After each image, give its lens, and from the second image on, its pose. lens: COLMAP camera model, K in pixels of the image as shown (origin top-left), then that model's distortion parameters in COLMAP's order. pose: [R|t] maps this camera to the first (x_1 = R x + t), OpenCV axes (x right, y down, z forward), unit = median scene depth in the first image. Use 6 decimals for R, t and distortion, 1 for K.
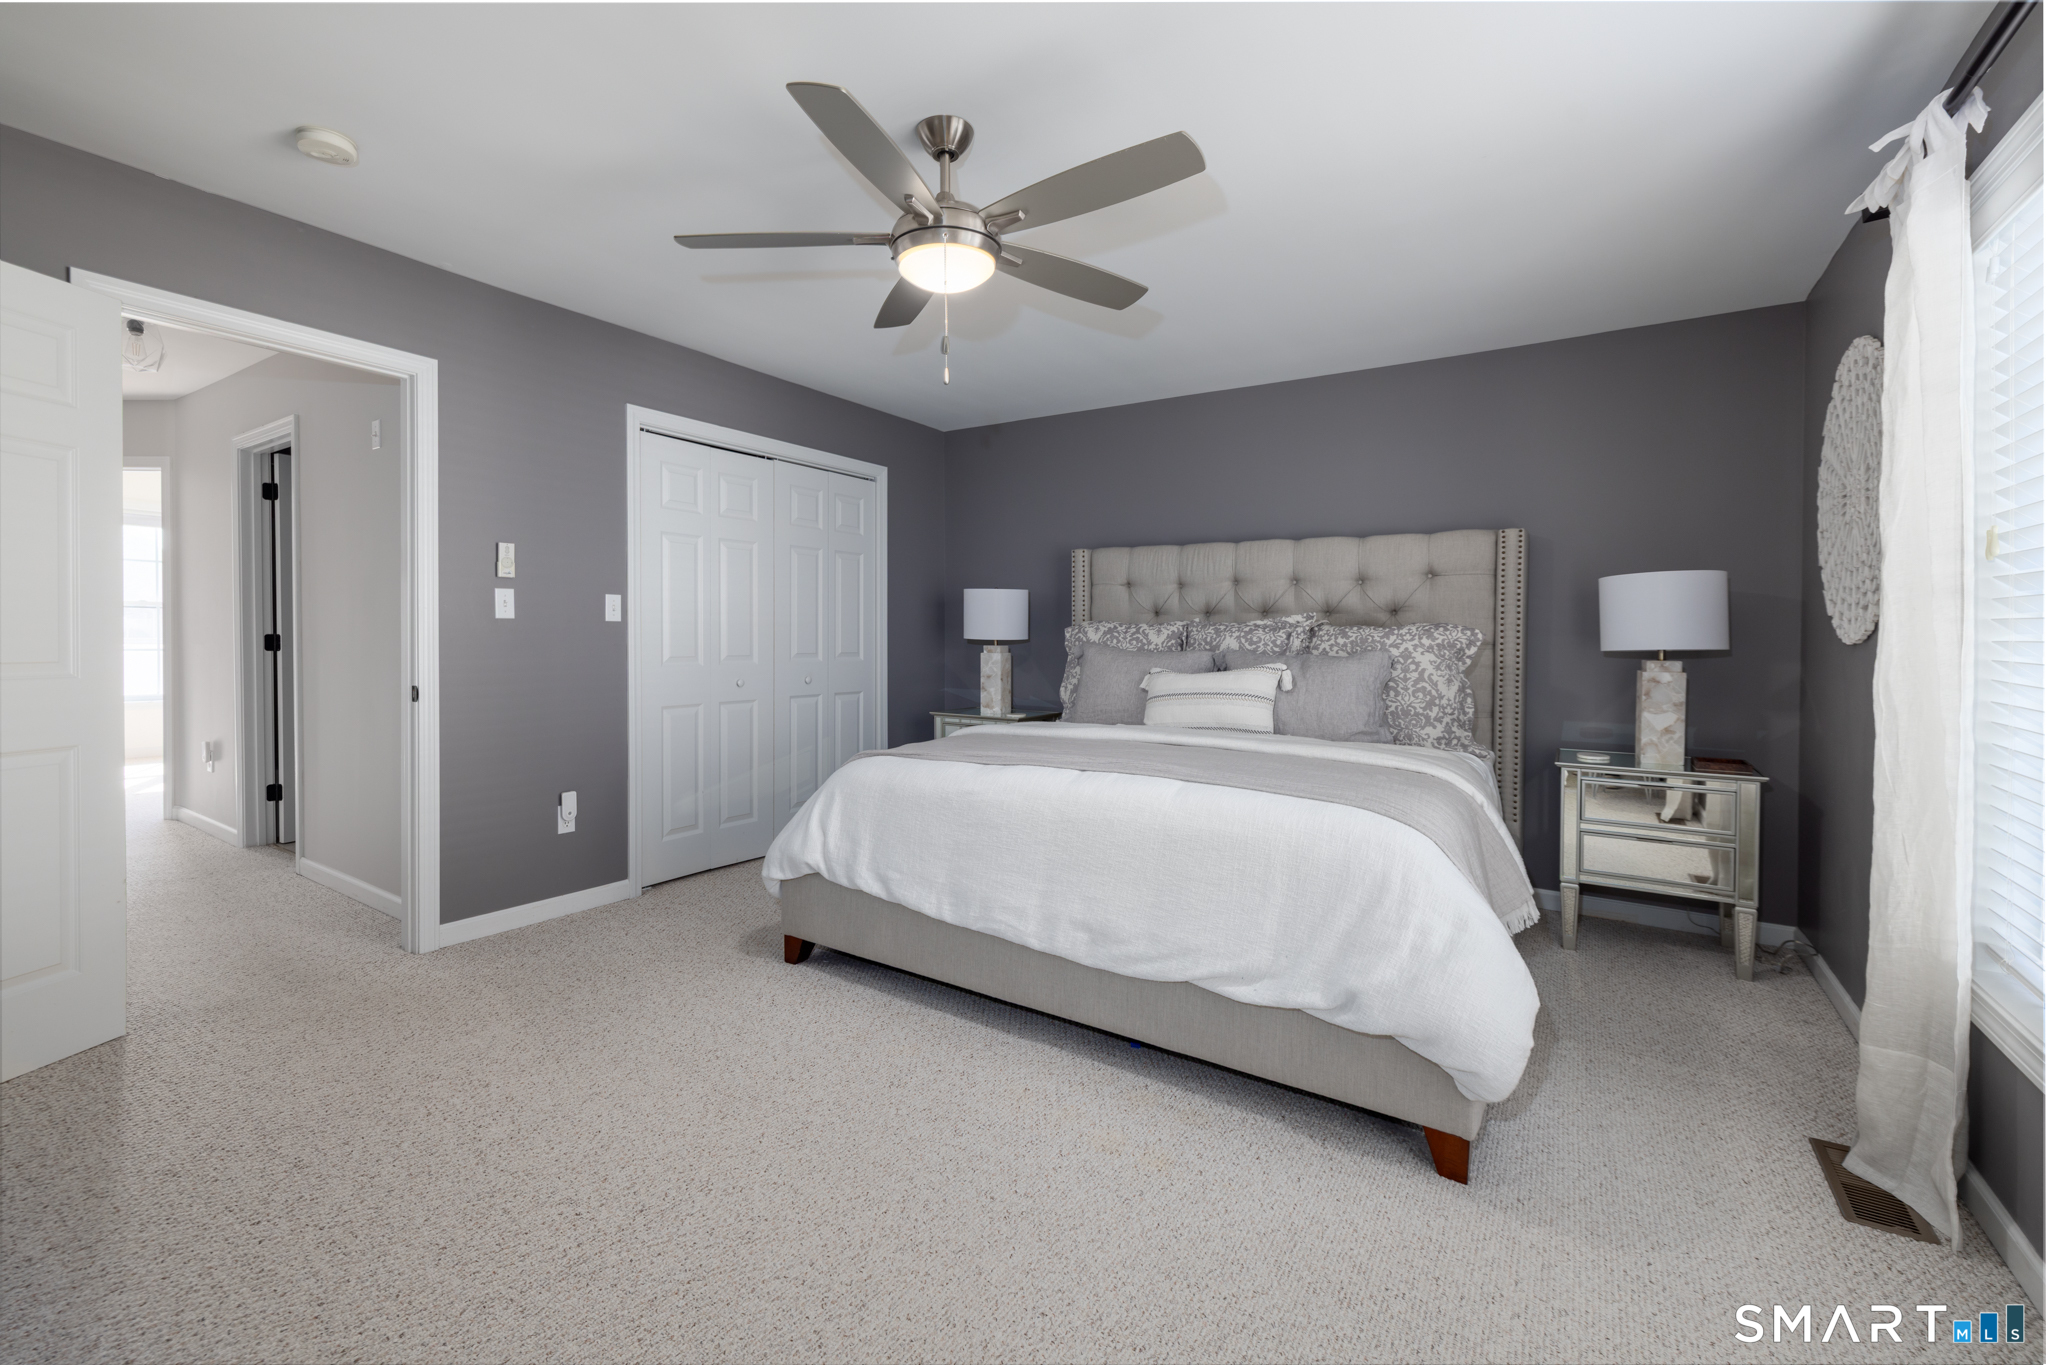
lens RADIAL K [[871.7, 0, 1017.8], [0, 871.7, 640.0], [0, 0, 1]] dist [-0.000097, -0.000092]
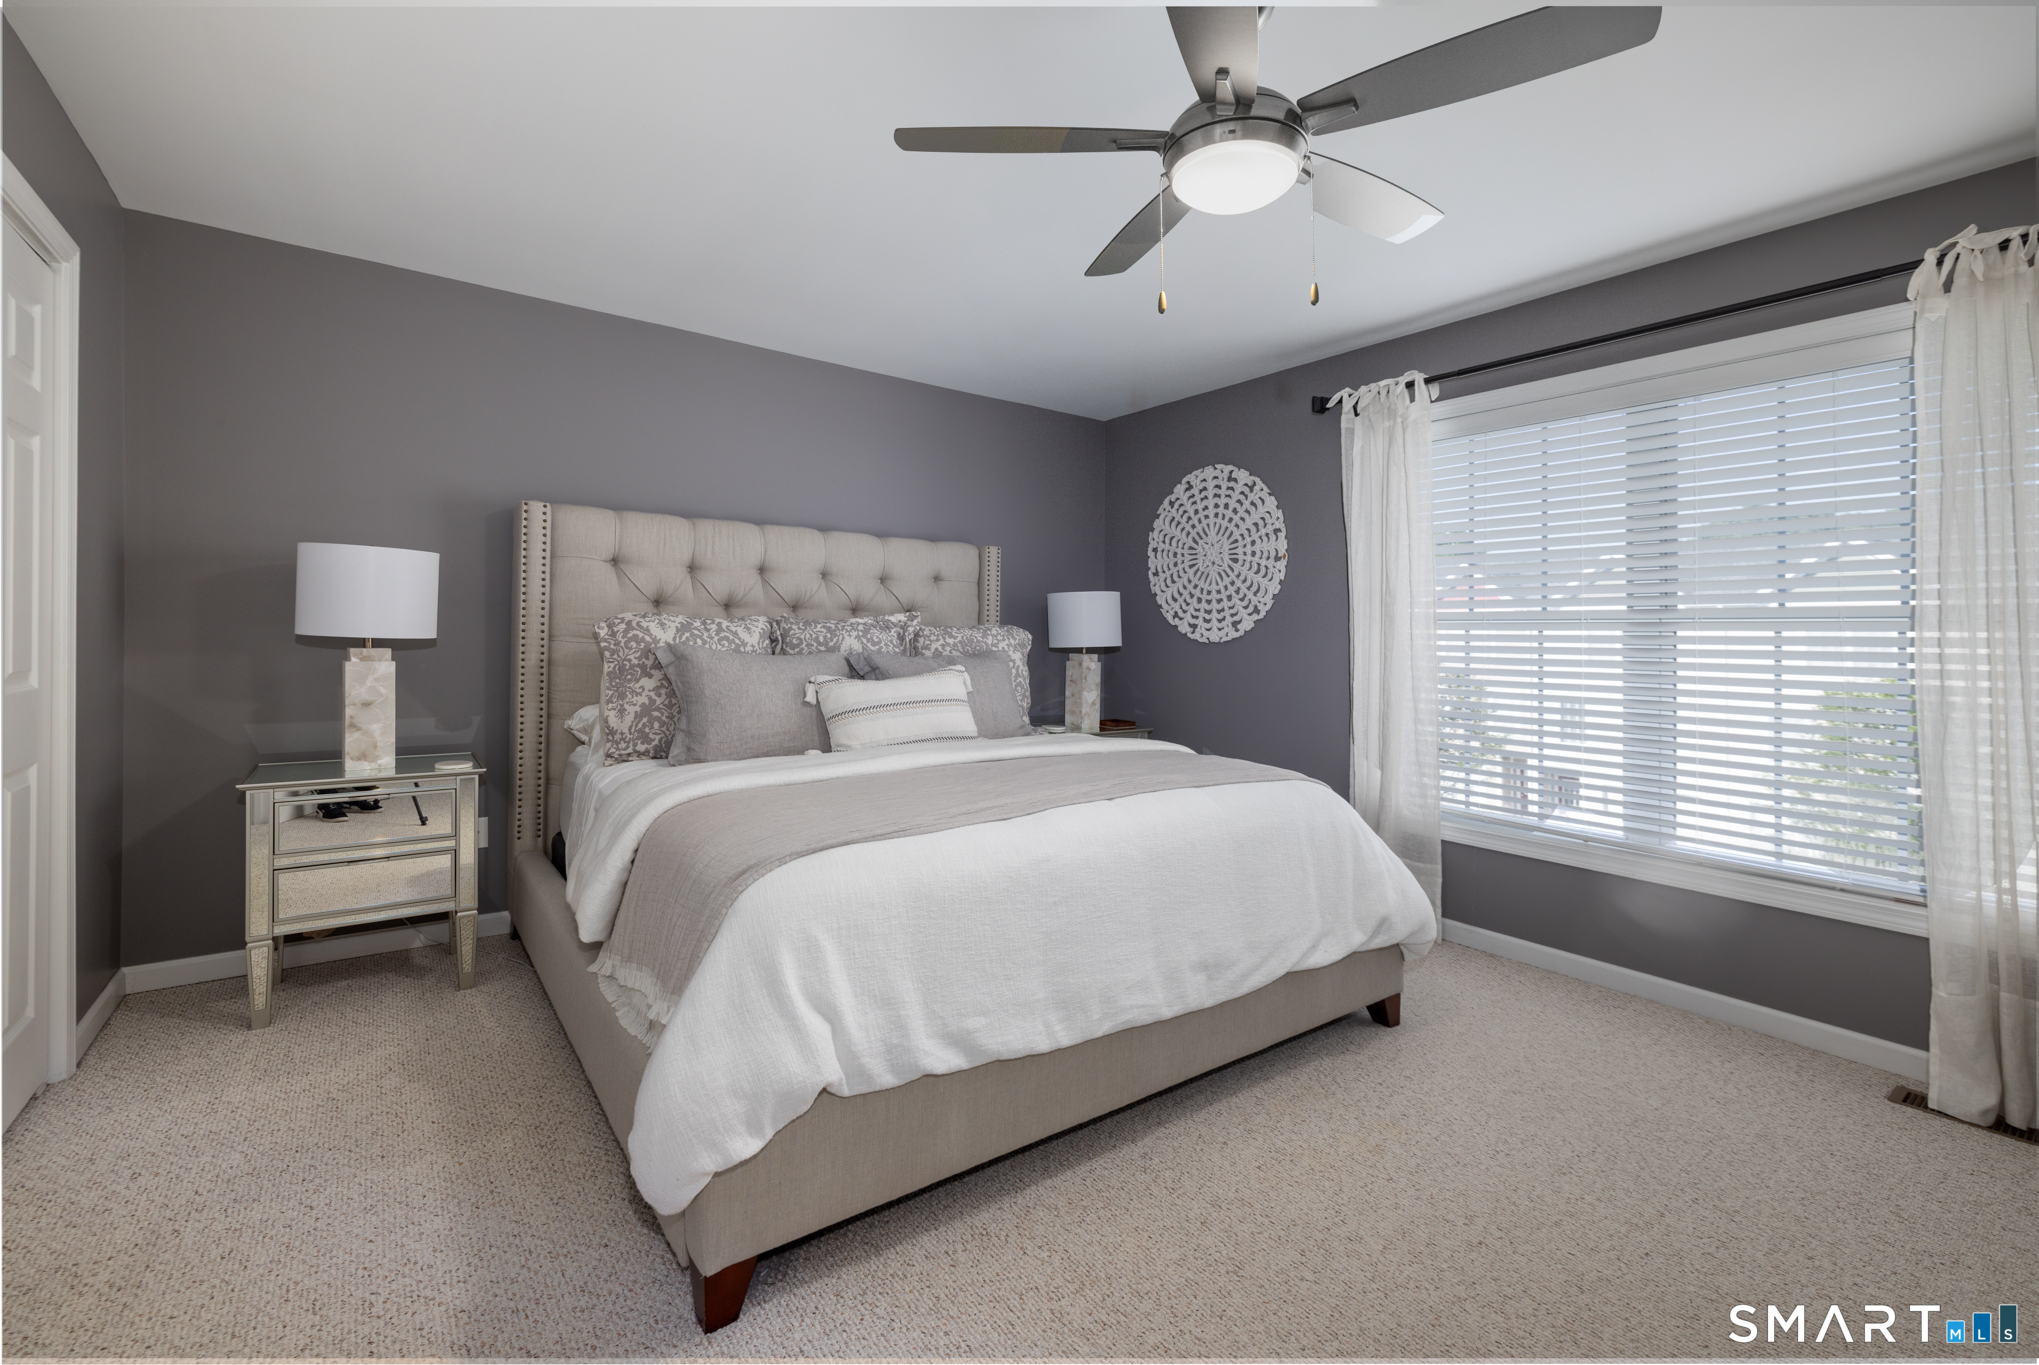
lens RADIAL K [[849.9, 0, 1010.8], [0, 849.9, 629.8], [0, 0, 1]] dist [-0.003512, -0.000332]
pose [[0.356390, 0.006054, 0.934318, -0.567090], [-0.007371, 0.999966, -0.003668, -0.009273], [-0.934308, -0.005580, 0.356422, 0.609079]]
